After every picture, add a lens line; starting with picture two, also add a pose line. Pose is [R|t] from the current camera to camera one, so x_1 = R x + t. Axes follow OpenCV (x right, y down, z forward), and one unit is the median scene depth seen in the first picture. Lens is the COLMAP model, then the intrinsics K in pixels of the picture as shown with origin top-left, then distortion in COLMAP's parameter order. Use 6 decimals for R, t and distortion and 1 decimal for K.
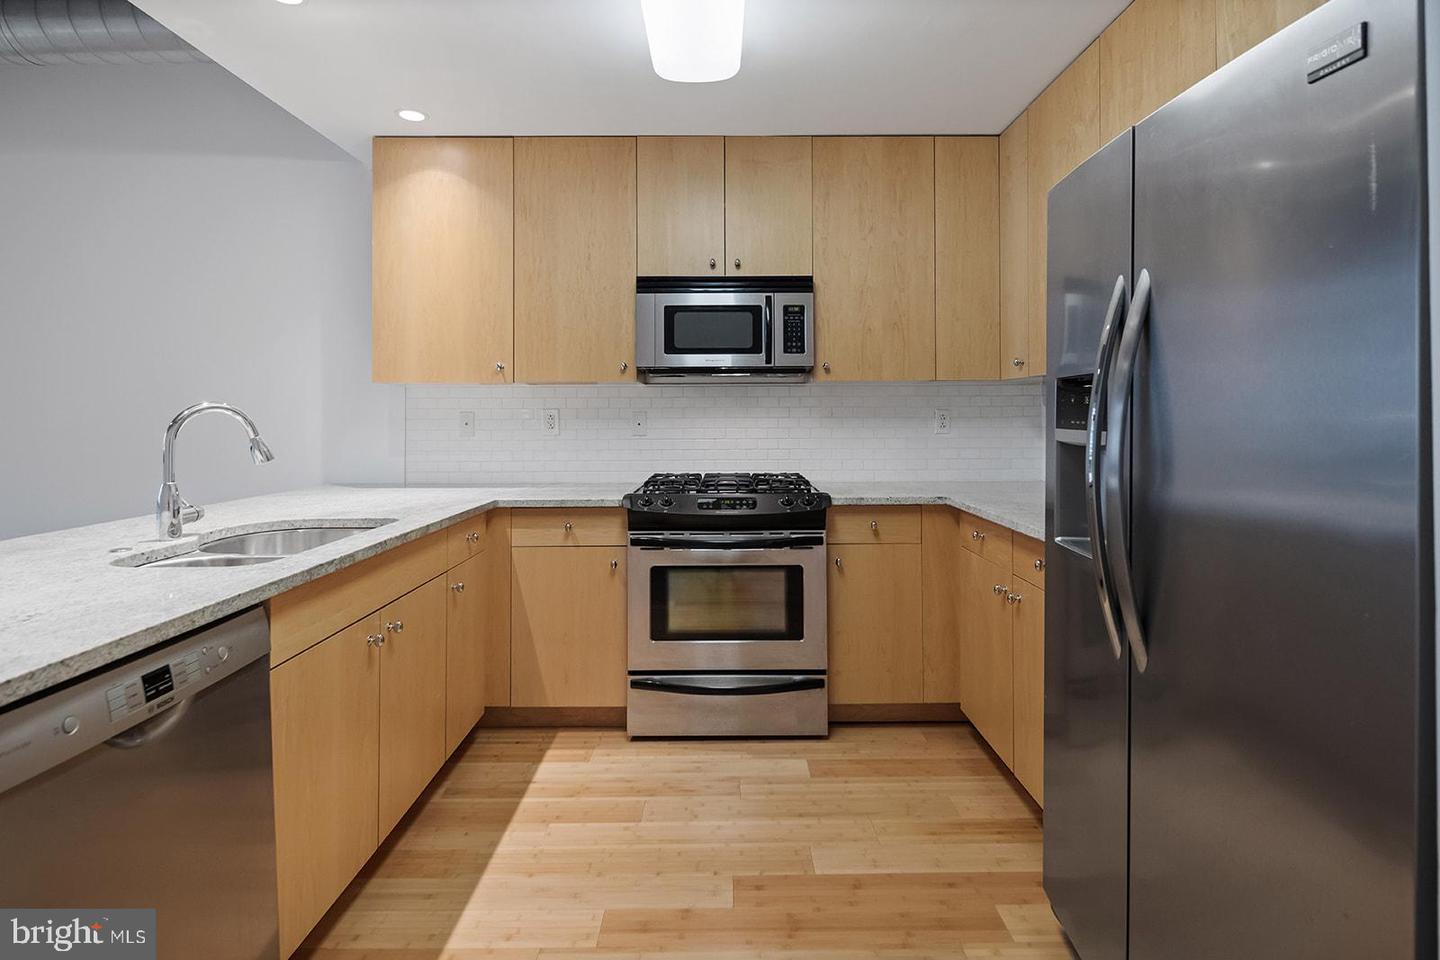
lens RADIAL K [[701.3, 0, 719.2], [0, 701.3, 410.1], [0, 0, 1]] dist [0.001588, -0.001690]
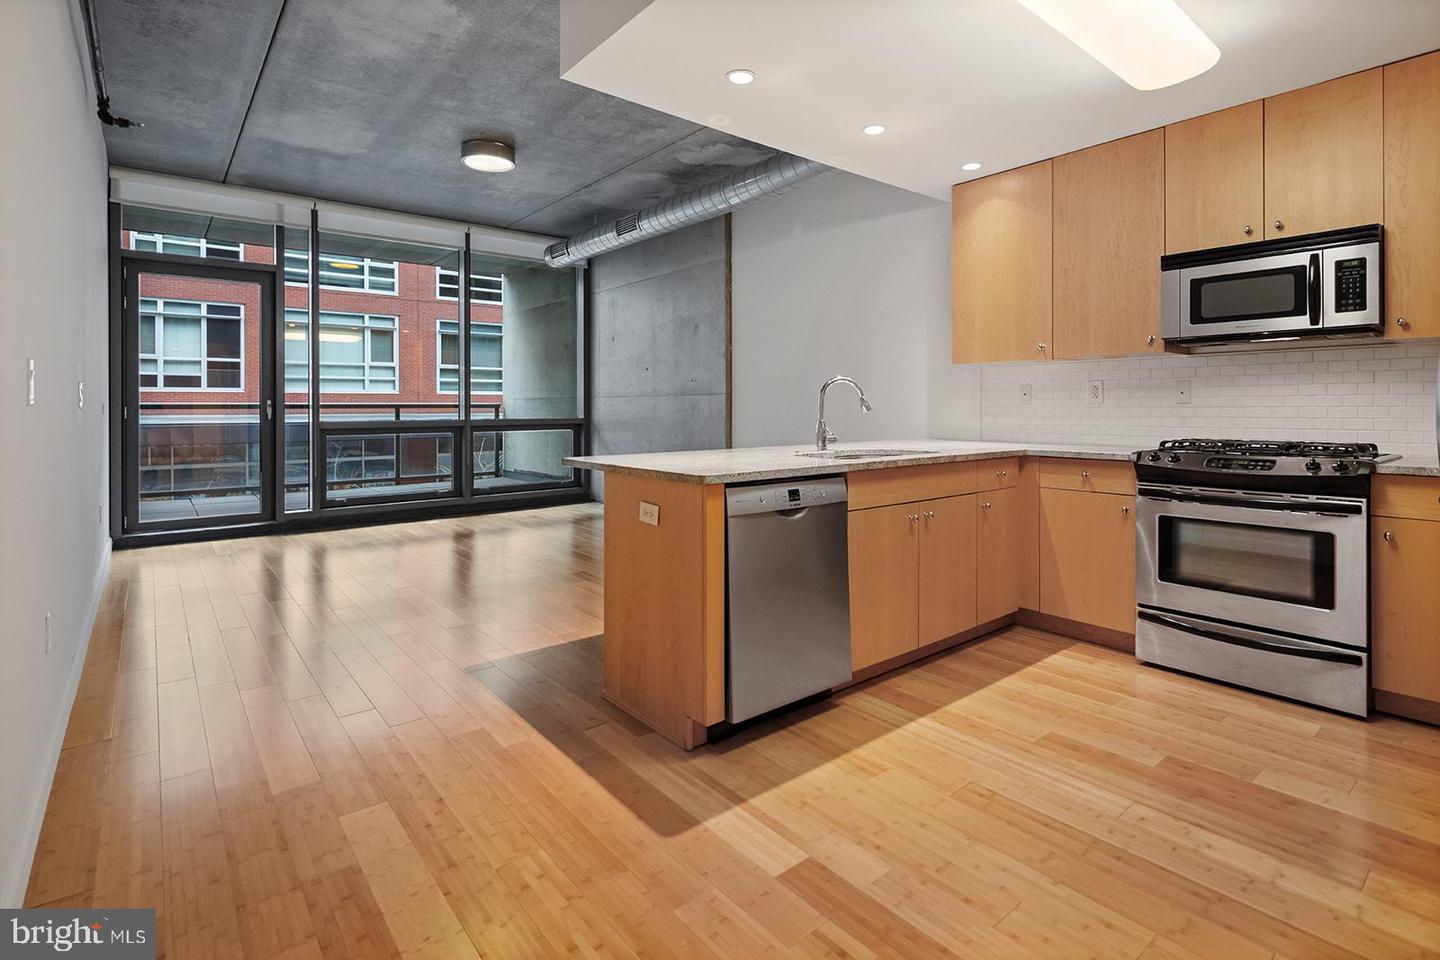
lens RADIAL K [[701.3, 0, 729.5], [0, 701.3, 407.6], [0, 0, 1]] dist [0.001588, -0.001690]
pose [[0.630119, 0.002343, -0.776495, 0.340545], [0.009025, 0.999906, 0.010341, 0.031950], [0.776446, -0.013524, 0.630039, -0.242834]]
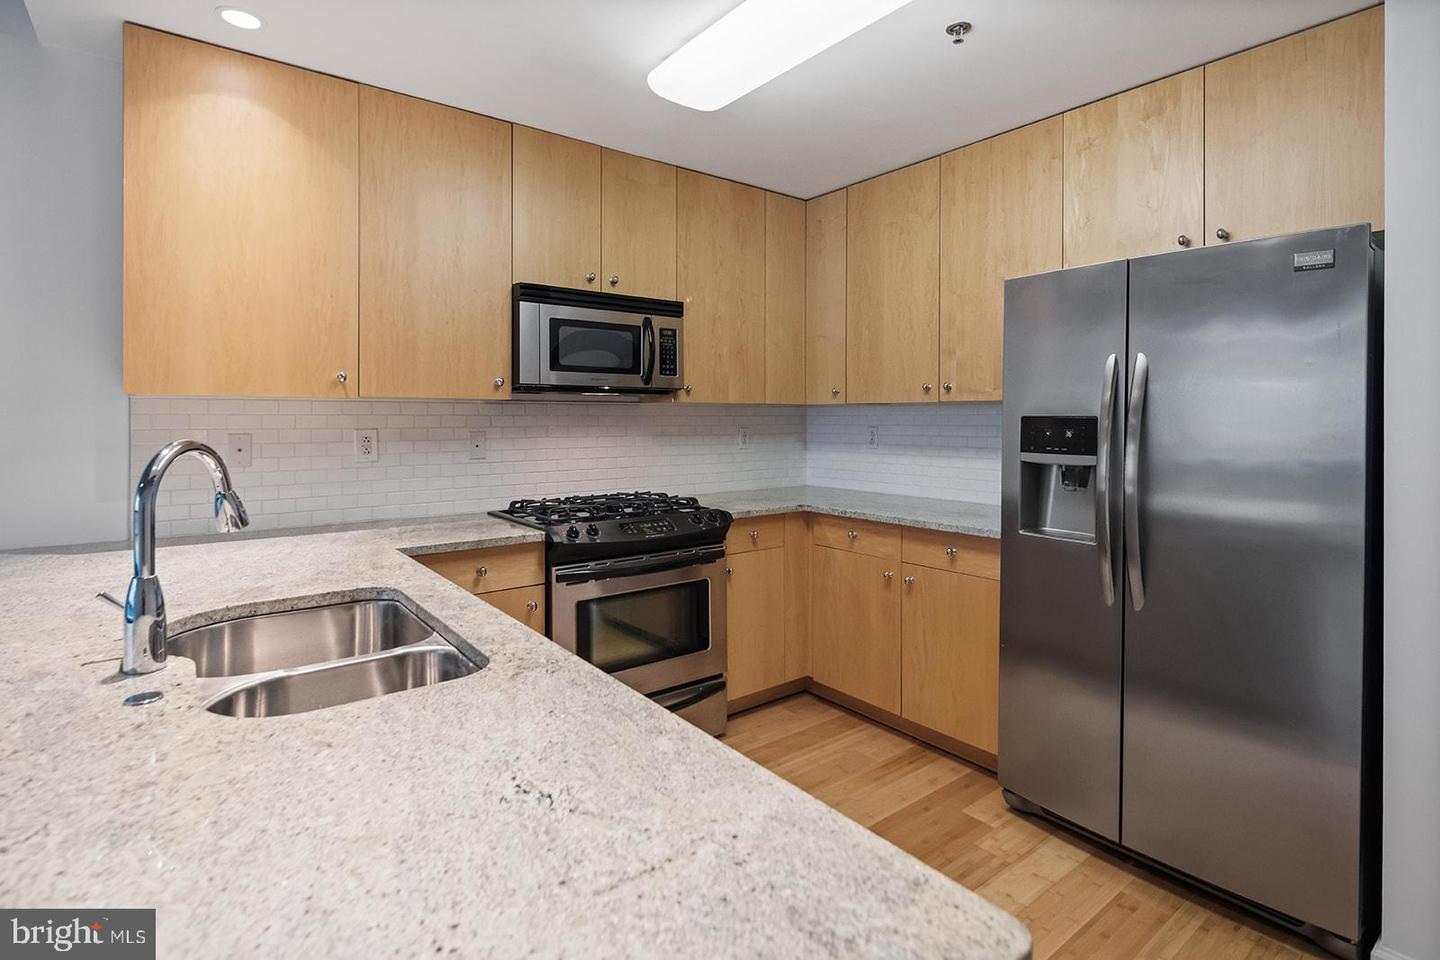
lens RADIAL K [[701.3, 0, 719.0], [0, 701.3, 420.2], [0, 0, 1]] dist [0.001588, -0.001690]
pose [[0.795148, 0.002037, 0.606412, -0.503730], [-0.008834, 0.999927, 0.008225, -0.026824], [-0.606351, -0.011897, 0.795108, 0.148172]]
